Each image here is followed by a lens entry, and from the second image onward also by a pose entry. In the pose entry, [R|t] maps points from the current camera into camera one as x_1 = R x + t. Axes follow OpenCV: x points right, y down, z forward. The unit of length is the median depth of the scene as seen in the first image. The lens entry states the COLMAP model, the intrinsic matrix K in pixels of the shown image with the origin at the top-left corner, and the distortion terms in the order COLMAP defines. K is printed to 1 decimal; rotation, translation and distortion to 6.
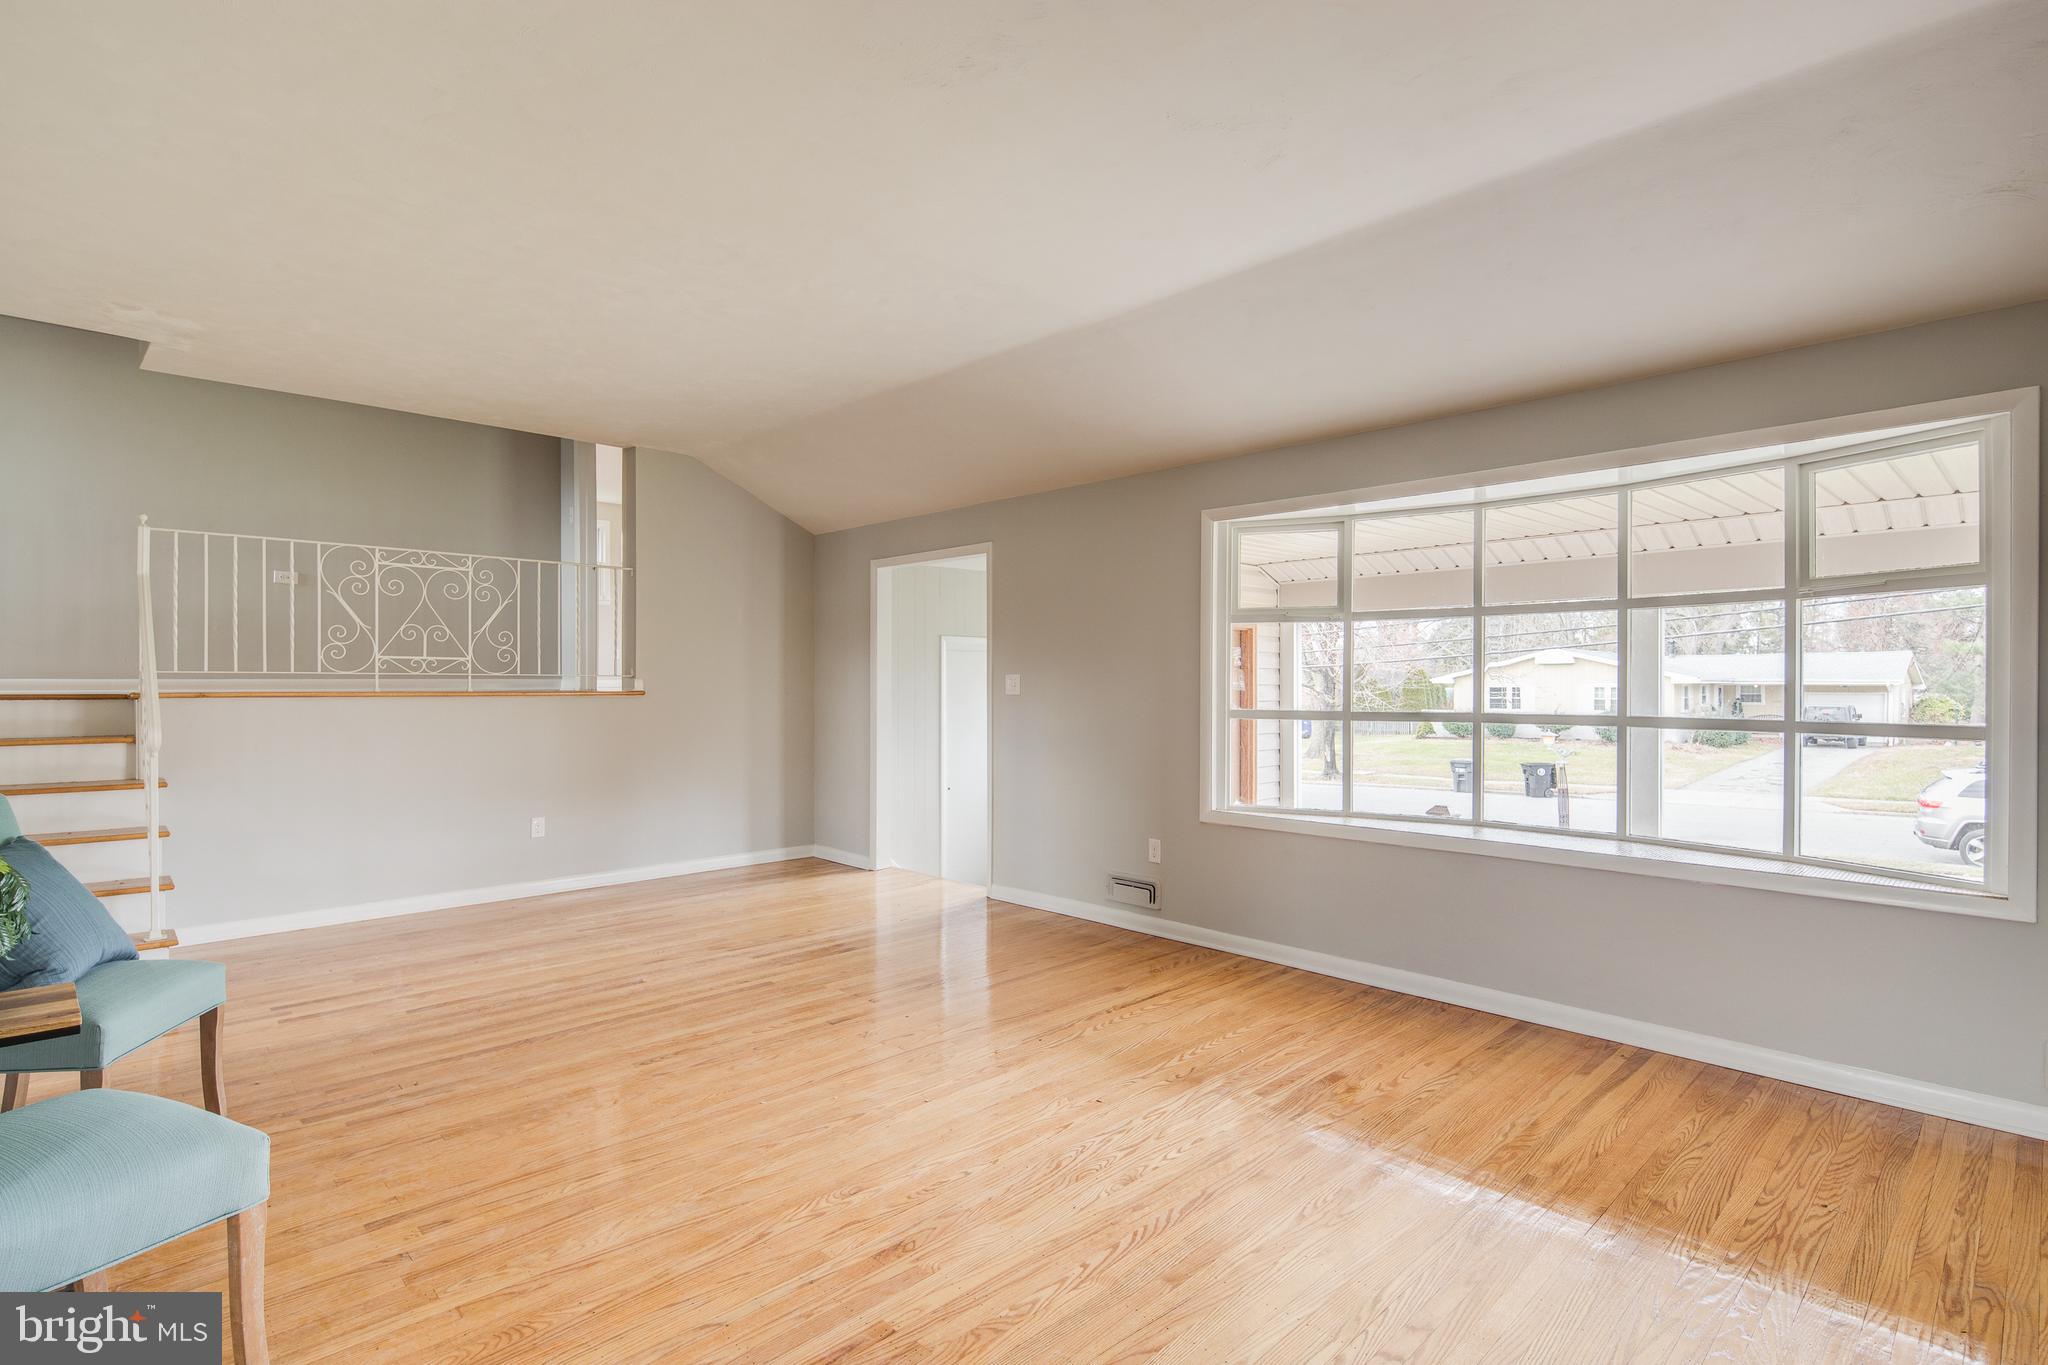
lens RADIAL K [[994.6, 0, 1032.5], [0, 994.6, 679.0], [0, 0, 1]] dist [0.001283, -0.001667]
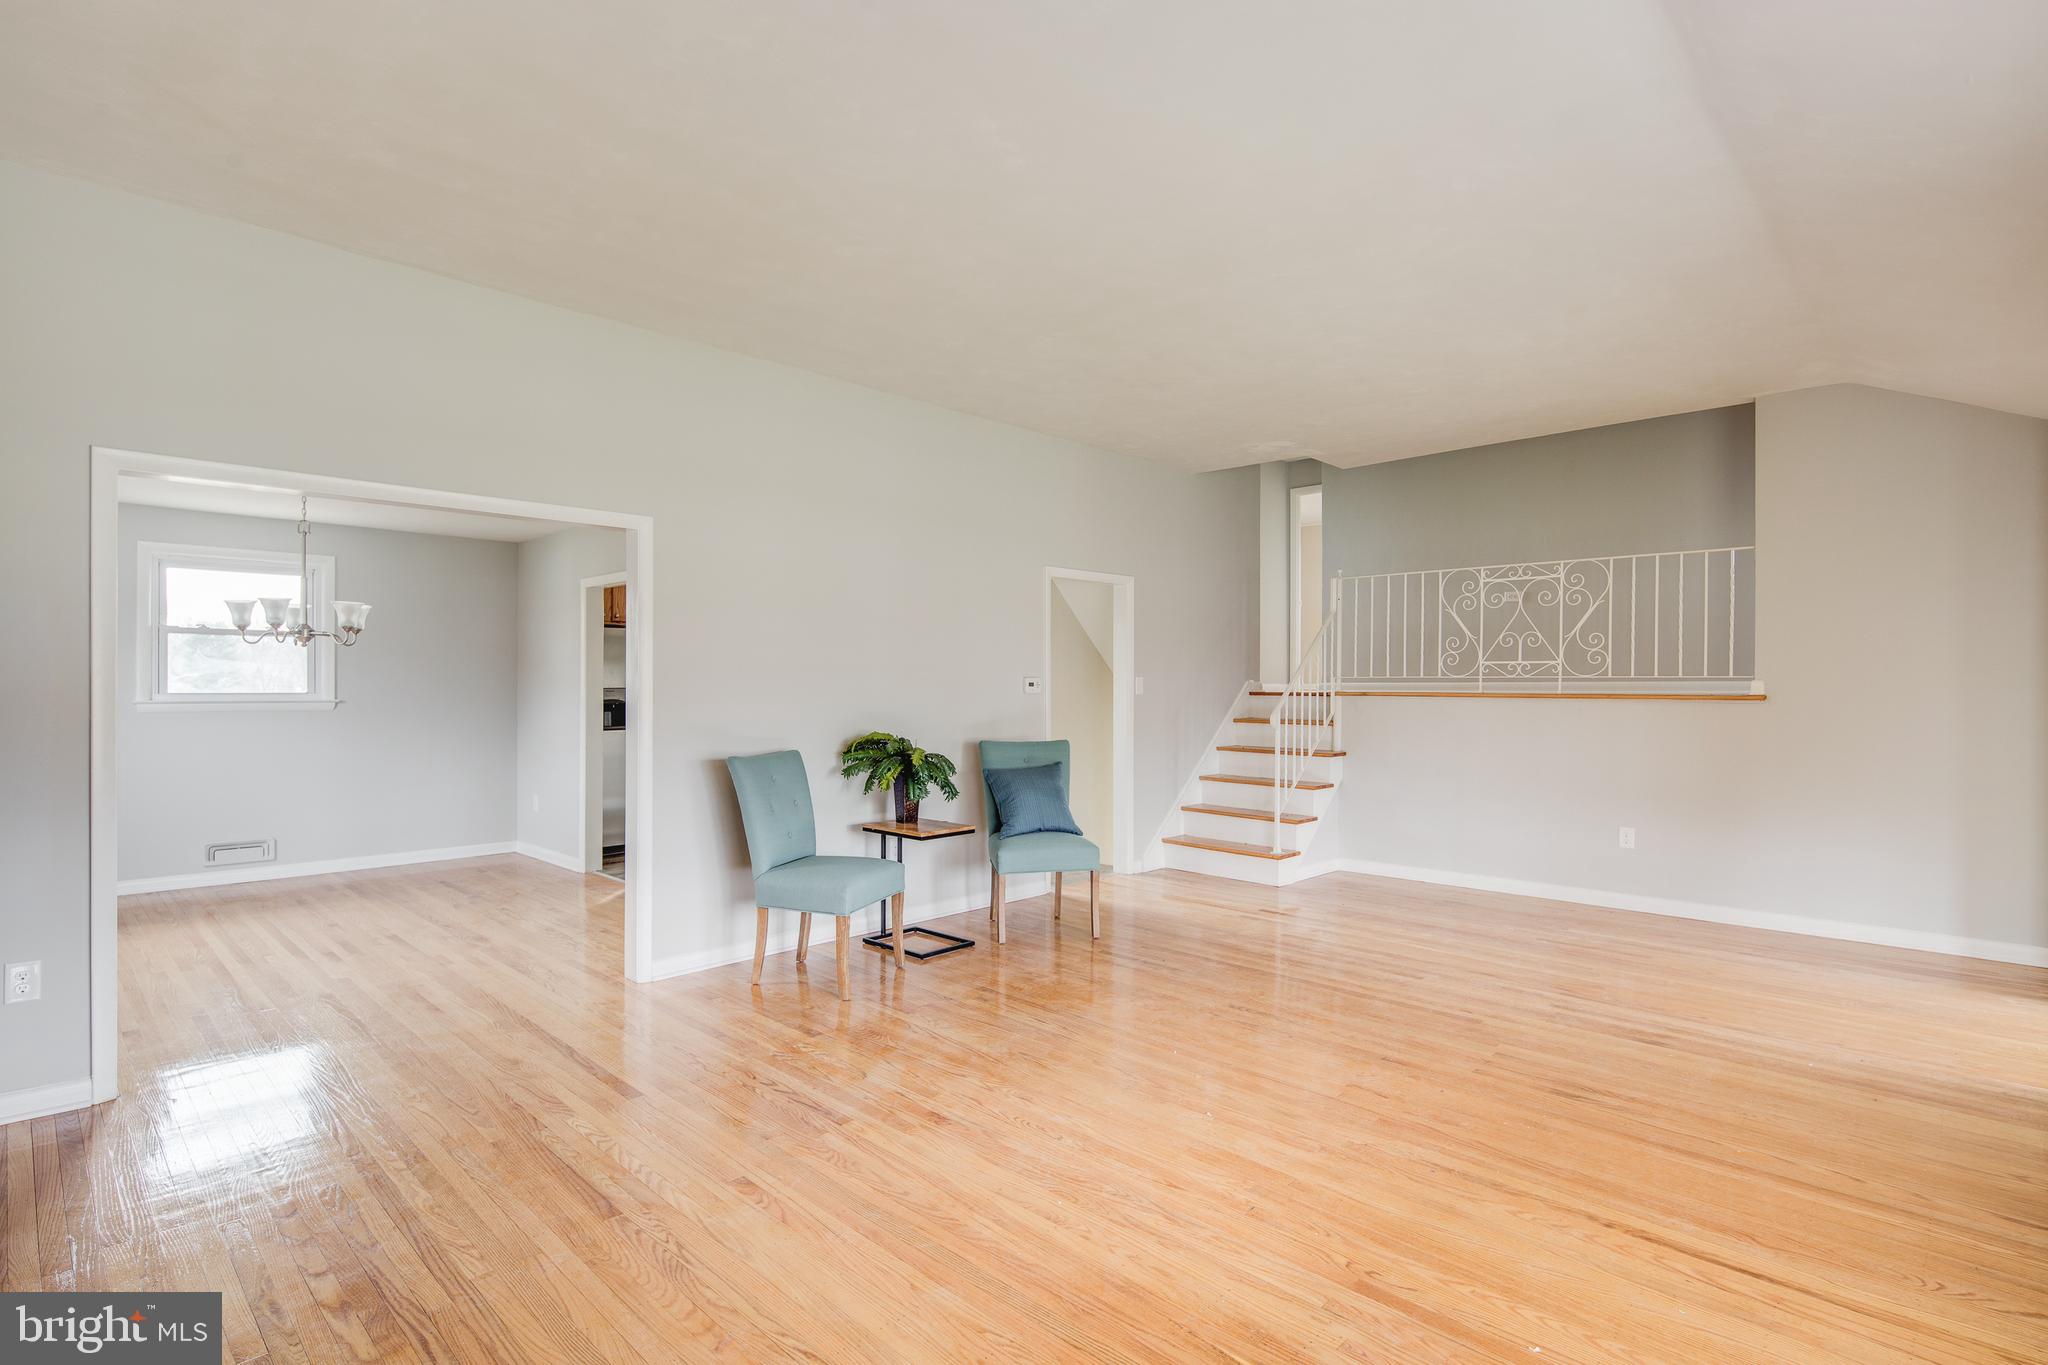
lens RADIAL K [[994.6, 0, 1027.1], [0, 994.6, 678.8], [0, 0, 1]] dist [0.001283, -0.001667]
pose [[0.017168, -0.008150, -0.999819, 0.554405], [0.000543, 0.999967, -0.008142, 0.006371], [0.999852, -0.000404, 0.017171, 0.522127]]
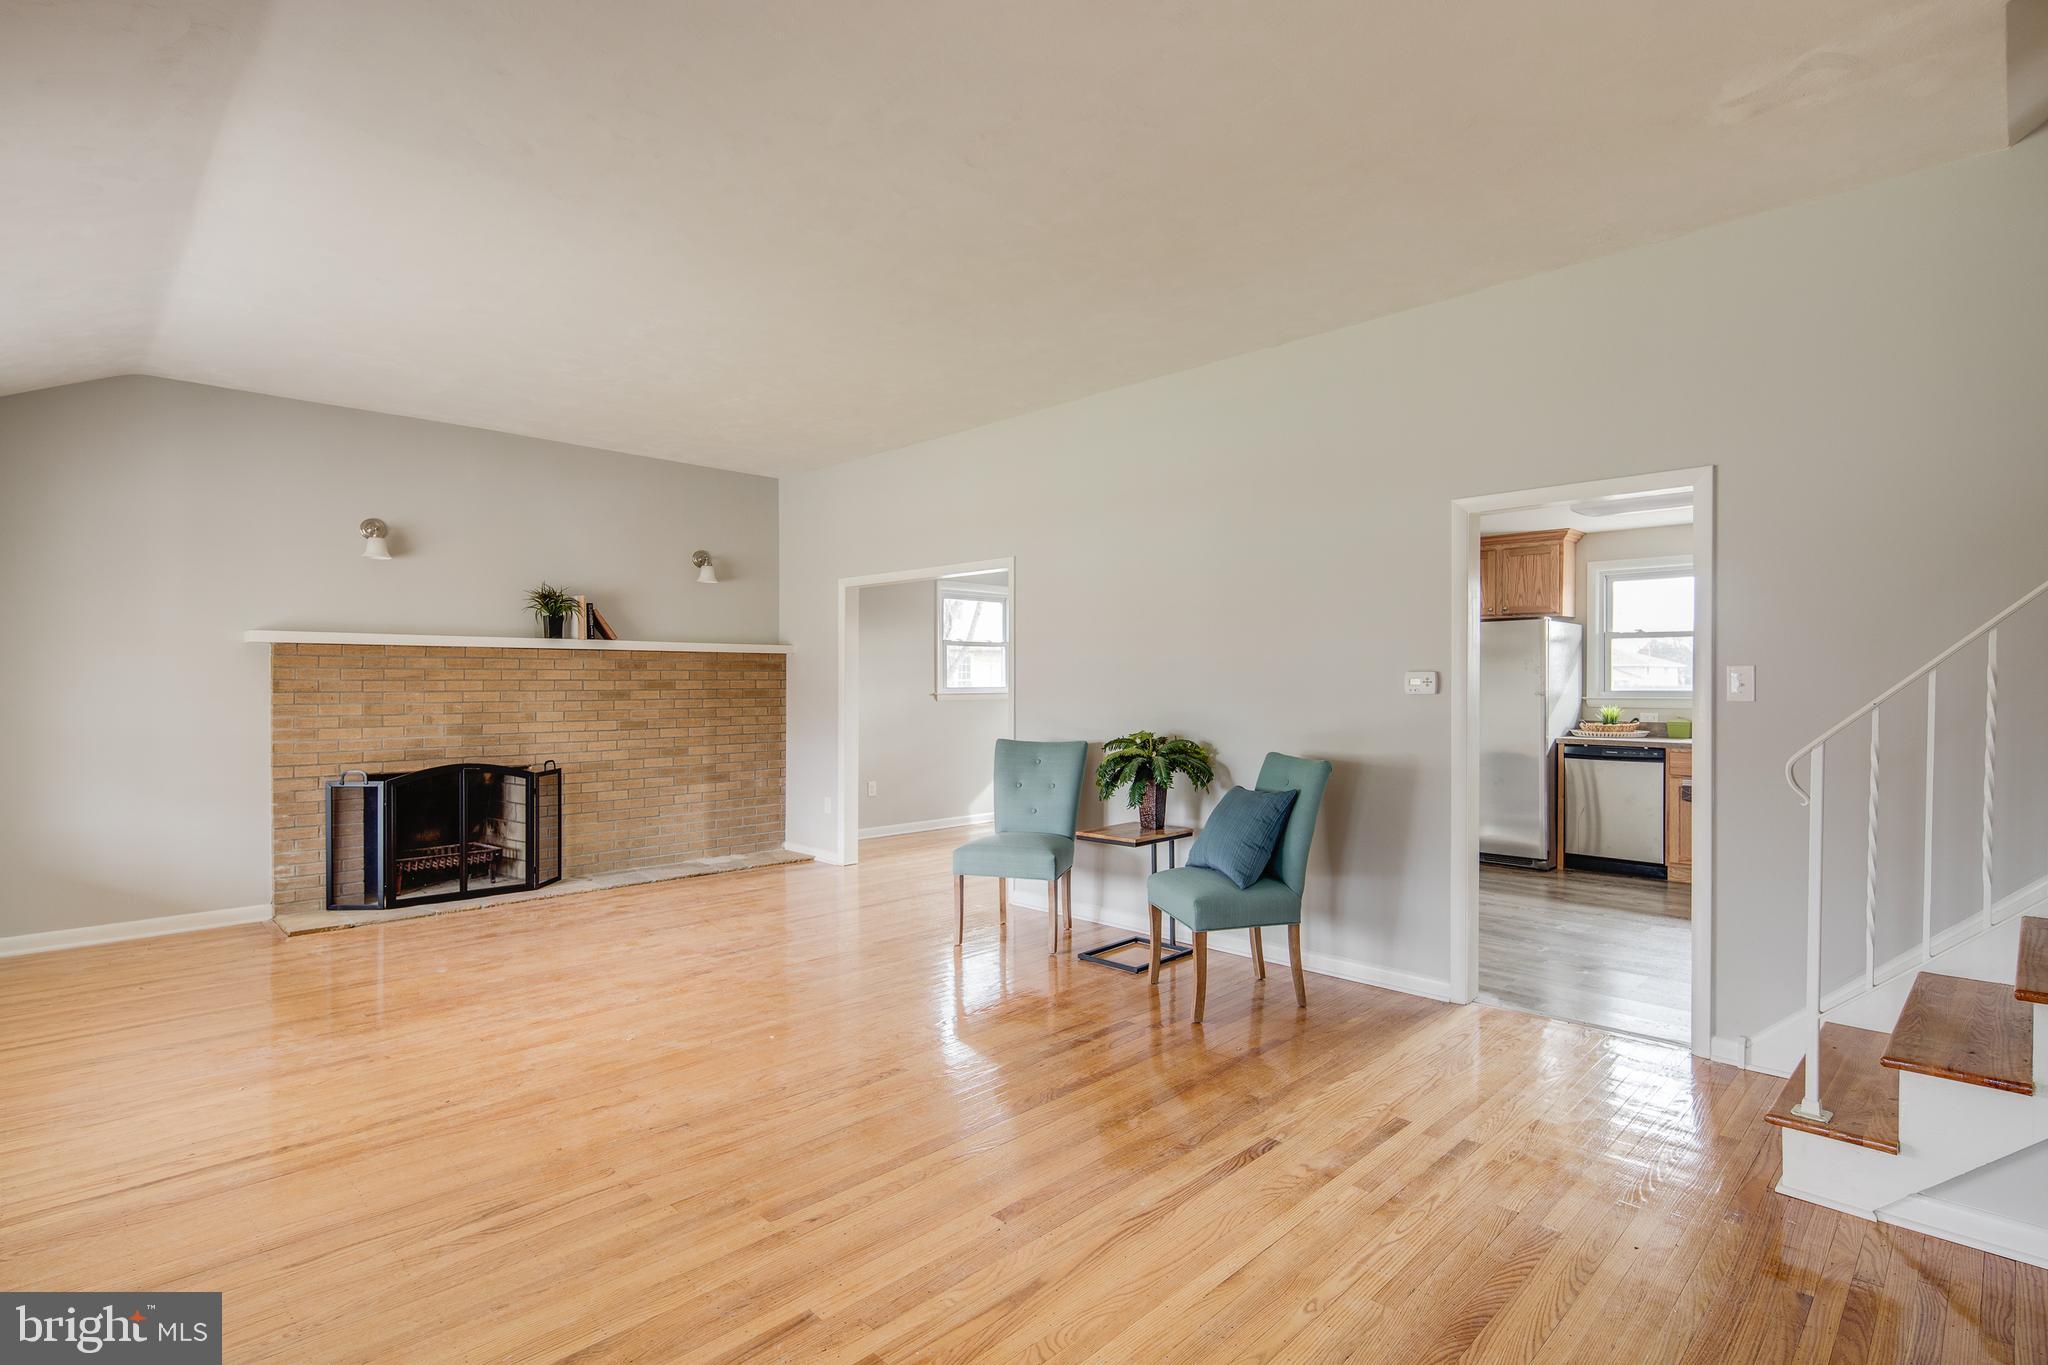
lens RADIAL K [[994.6, 0, 1030.7], [0, 994.6, 684.3], [0, 0, 1]] dist [0.001283, -0.001667]
pose [[-0.999958, -0.002374, -0.008869, -0.362754], [-0.002381, 0.999997, 0.000705, 0.005169], [0.008867, 0.000726, -0.999960, 1.397839]]
